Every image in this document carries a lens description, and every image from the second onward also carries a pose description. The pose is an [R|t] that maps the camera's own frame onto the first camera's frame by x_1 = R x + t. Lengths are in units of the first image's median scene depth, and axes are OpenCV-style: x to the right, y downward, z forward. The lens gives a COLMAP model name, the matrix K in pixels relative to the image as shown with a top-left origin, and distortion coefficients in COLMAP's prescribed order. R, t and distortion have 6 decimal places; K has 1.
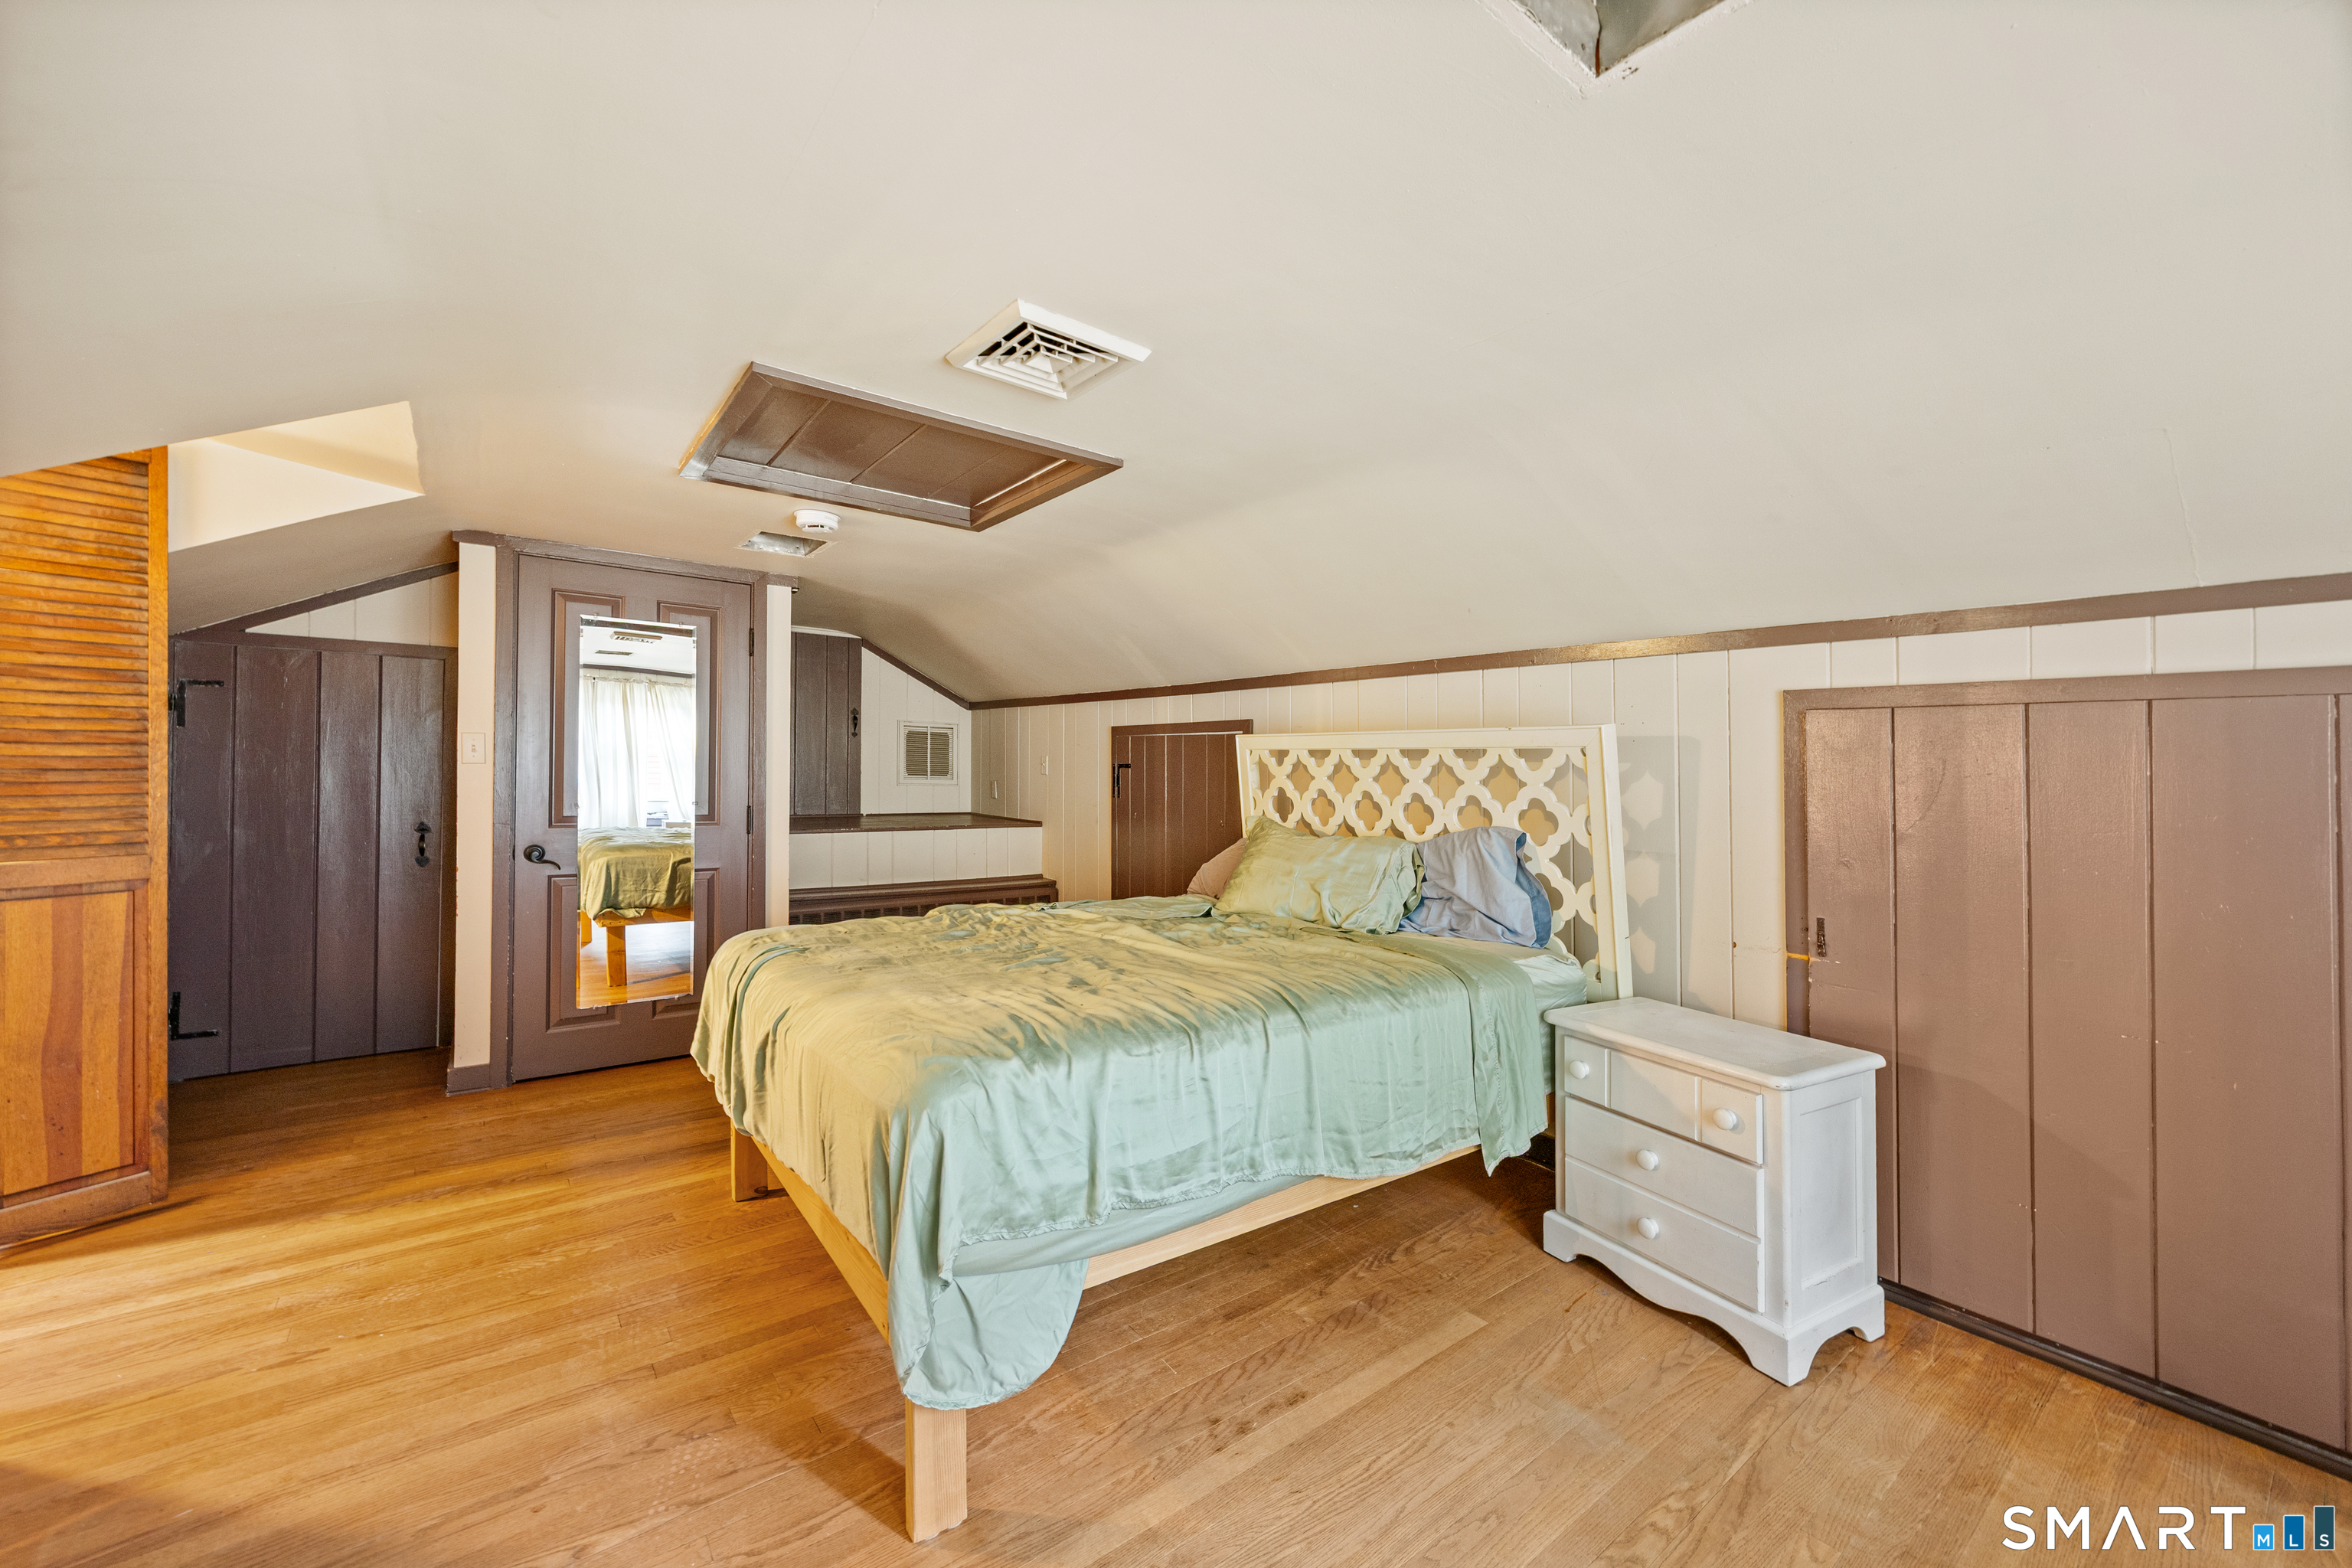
lens RADIAL K [[919.6, 0, 1173.3], [0, 919.6, 741.2], [0, 0, 1]] dist [0.000317, 0.000268]
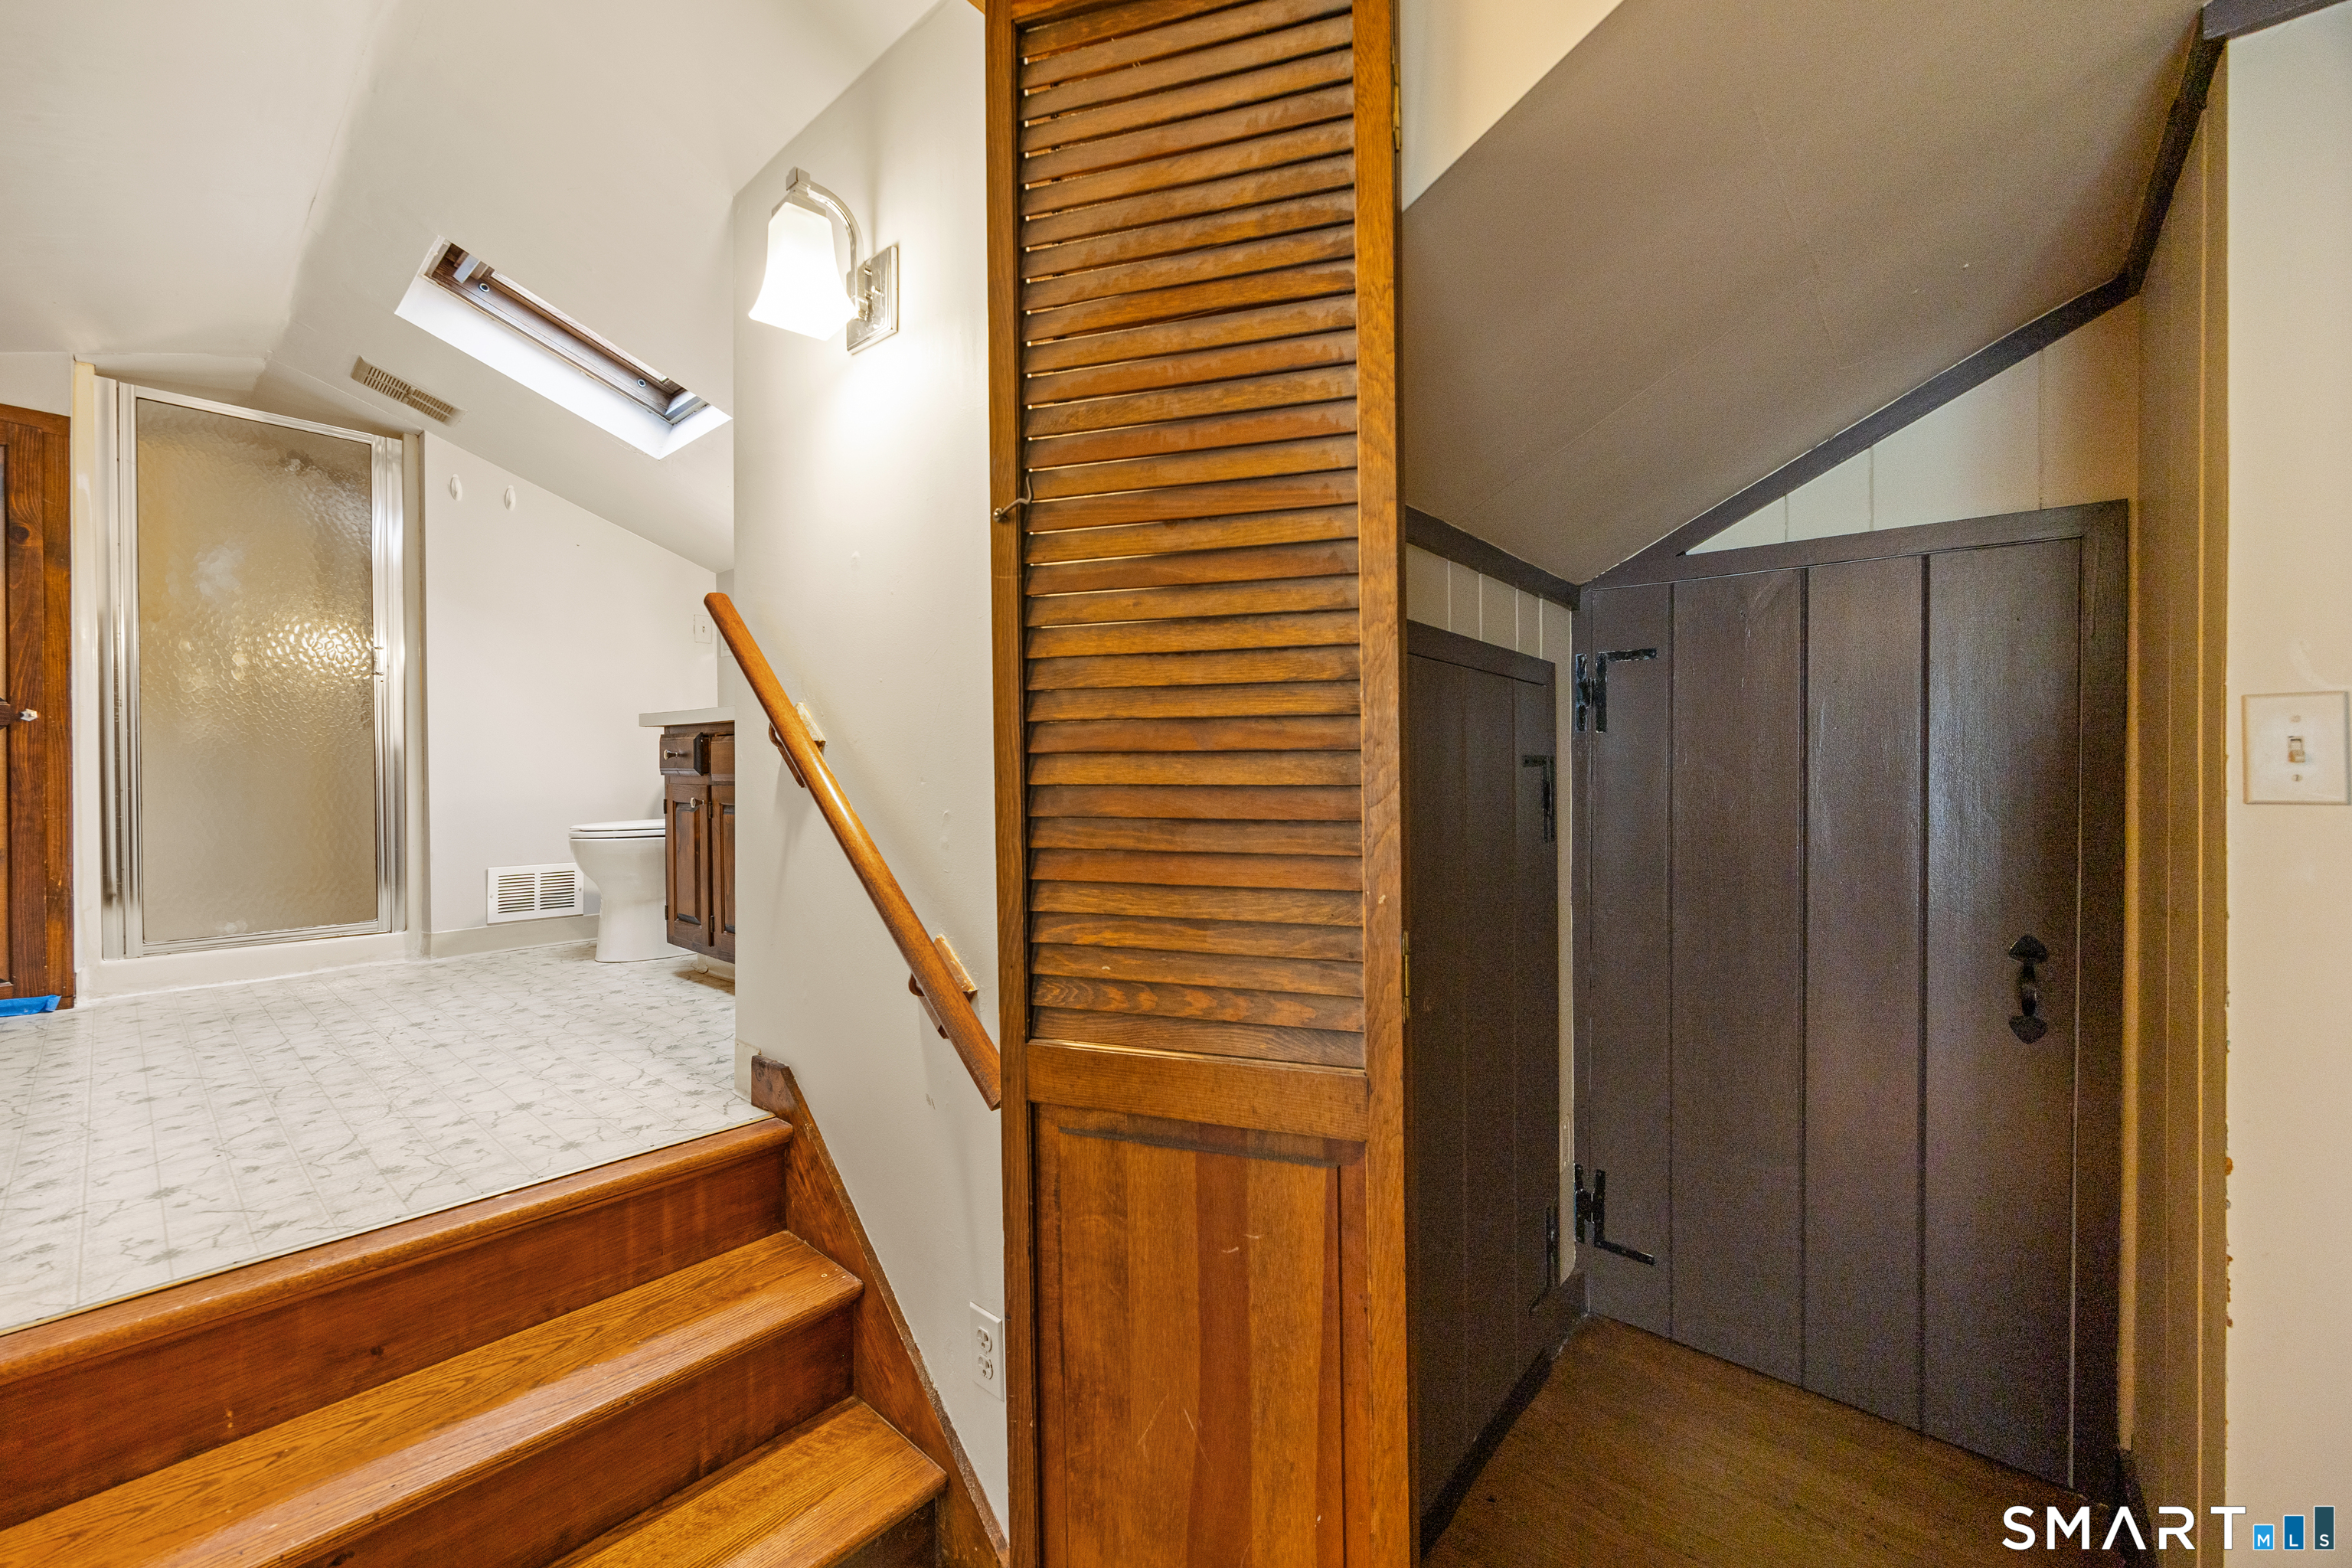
lens RADIAL K [[915.8, 0, 1169.3], [0, 915.8, 798.6], [0, 0, 1]] dist [0.000131, 0.000106]
pose [[0.211723, 0.016187, -0.977196, -0.808097], [0.024422, 0.999463, 0.021847, 0.012020], [0.977025, -0.028491, 0.211214, 0.872718]]
